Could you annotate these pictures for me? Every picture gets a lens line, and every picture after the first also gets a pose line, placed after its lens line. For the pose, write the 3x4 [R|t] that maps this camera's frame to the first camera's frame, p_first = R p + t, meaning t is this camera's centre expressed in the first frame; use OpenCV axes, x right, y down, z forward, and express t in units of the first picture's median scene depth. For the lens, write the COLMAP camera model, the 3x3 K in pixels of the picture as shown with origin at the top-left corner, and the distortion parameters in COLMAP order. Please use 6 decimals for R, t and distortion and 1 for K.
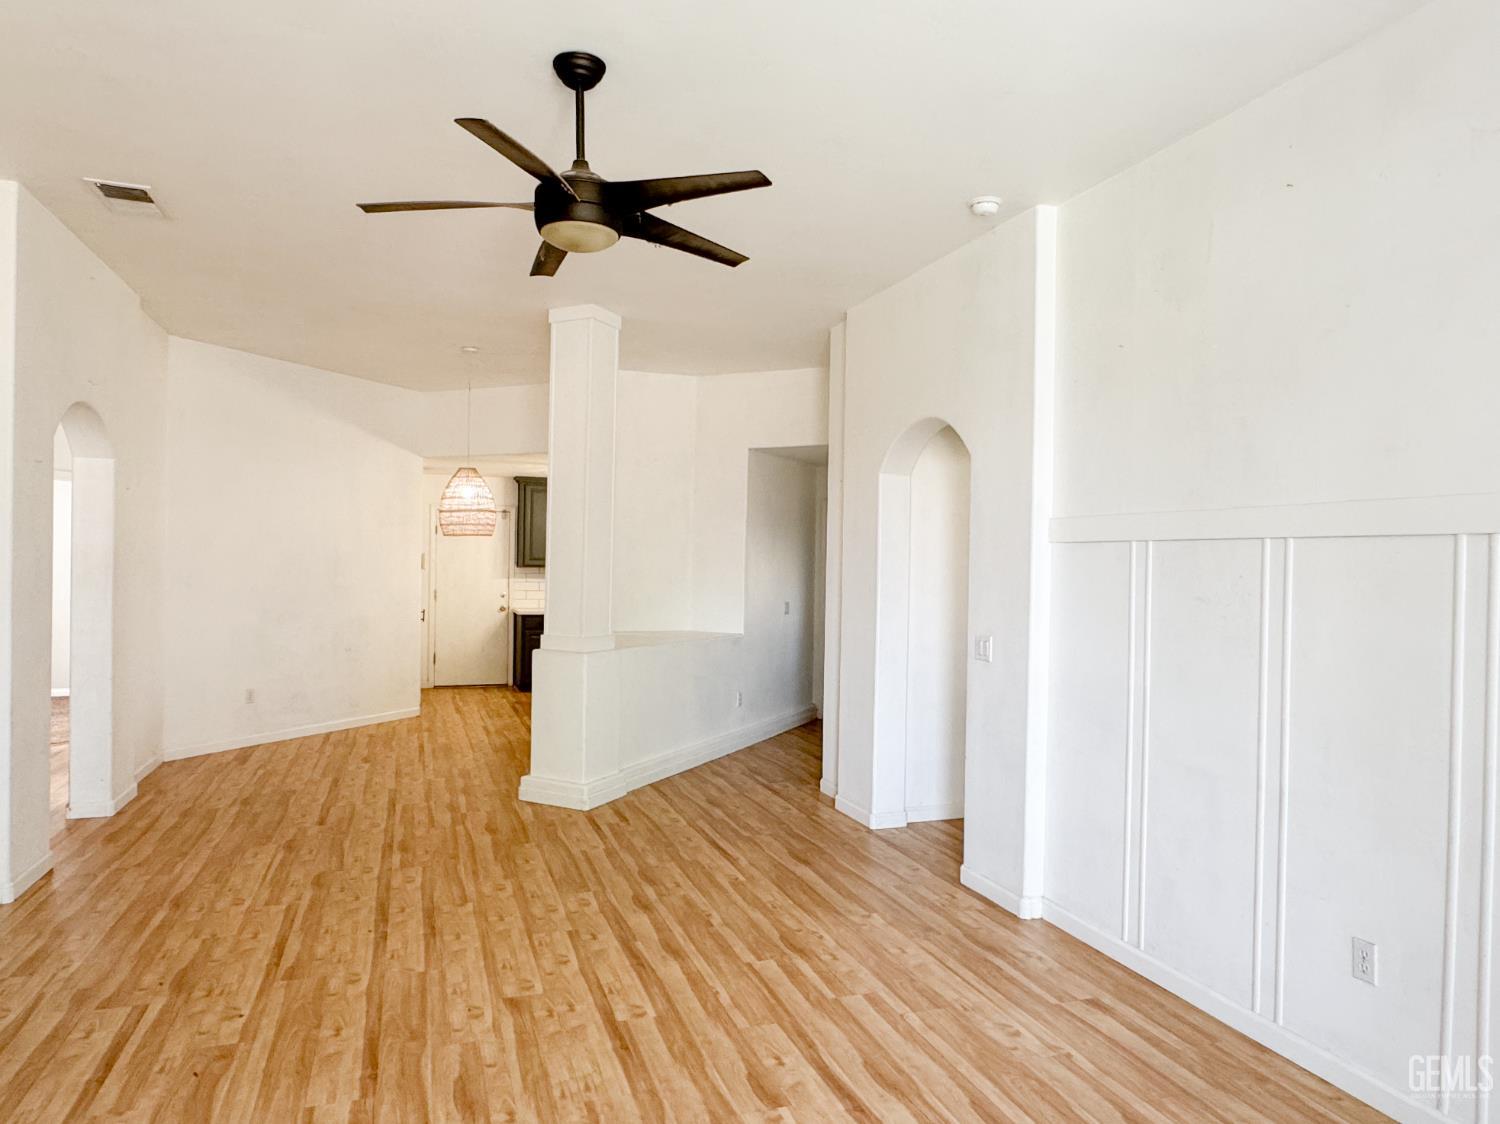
lens RADIAL K [[957.9, 0, 743.0], [0, 957.9, 566.1], [0, 0, 1]] dist [0.004689, 0.000575]
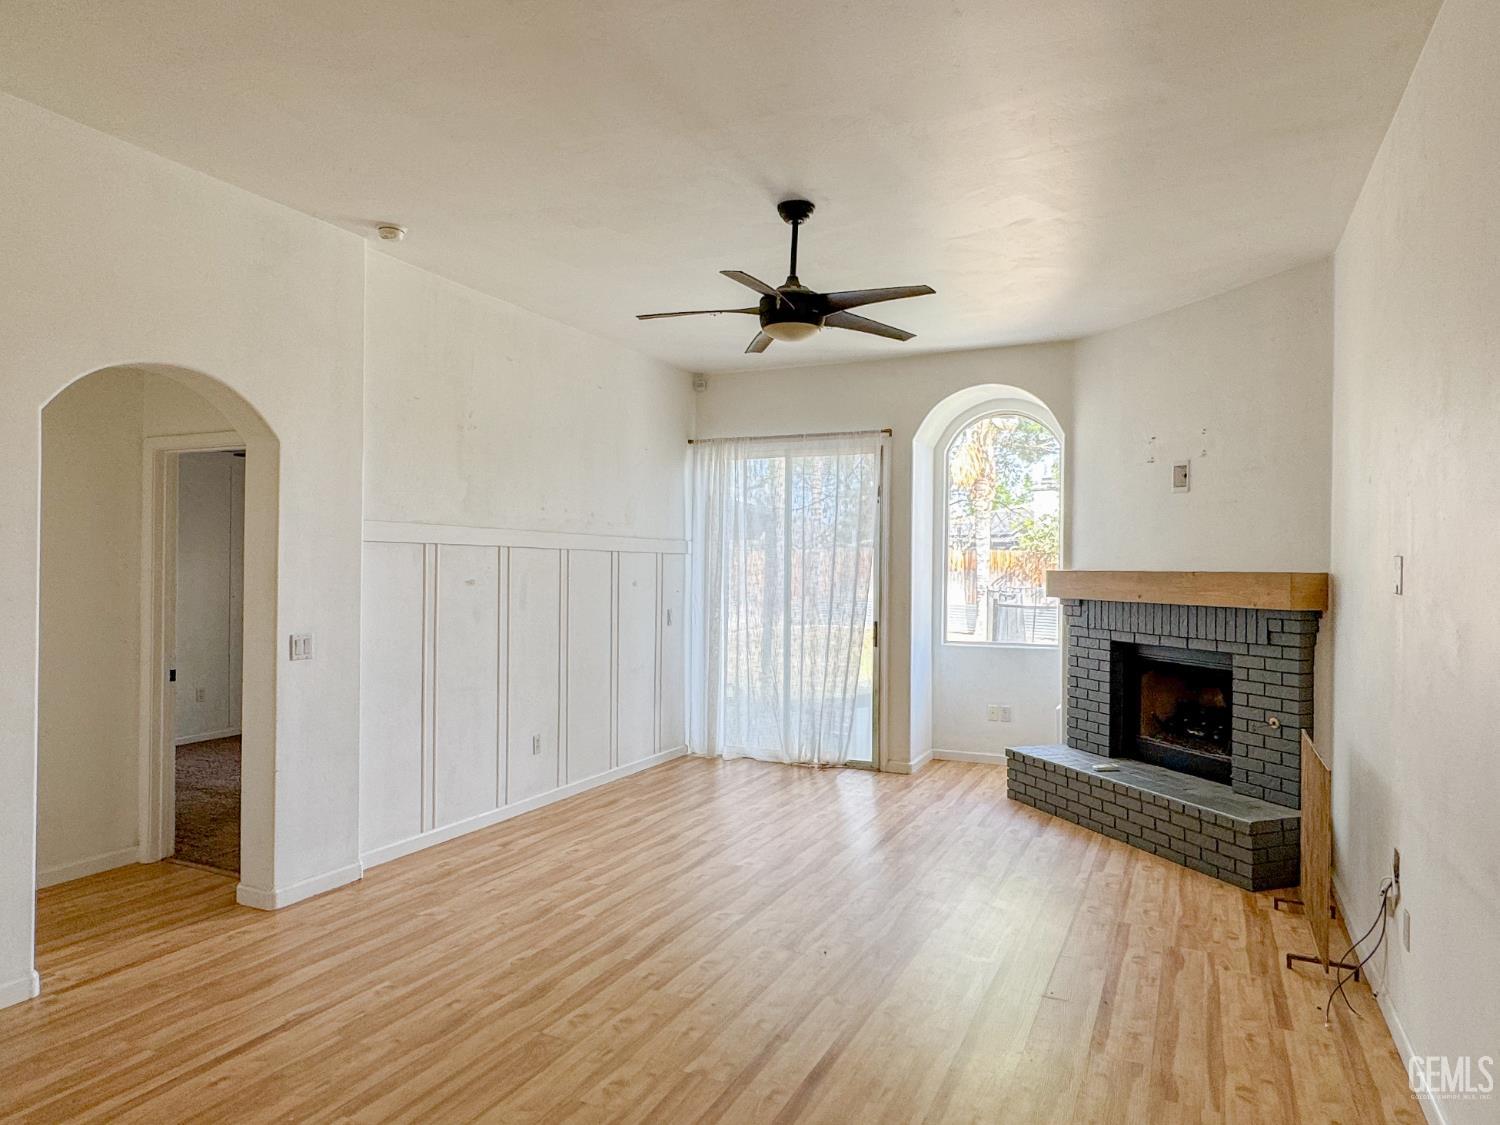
lens RADIAL K [[957.9, 0, 745.8], [0, 957.9, 565.2], [0, 0, 1]] dist [0.004689, 0.000575]
pose [[-0.717258, -0.020469, 0.696507, -0.832620], [-0.020669, 0.999754, 0.008096, -0.014182], [-0.696502, -0.008589, -0.717504, 1.559016]]
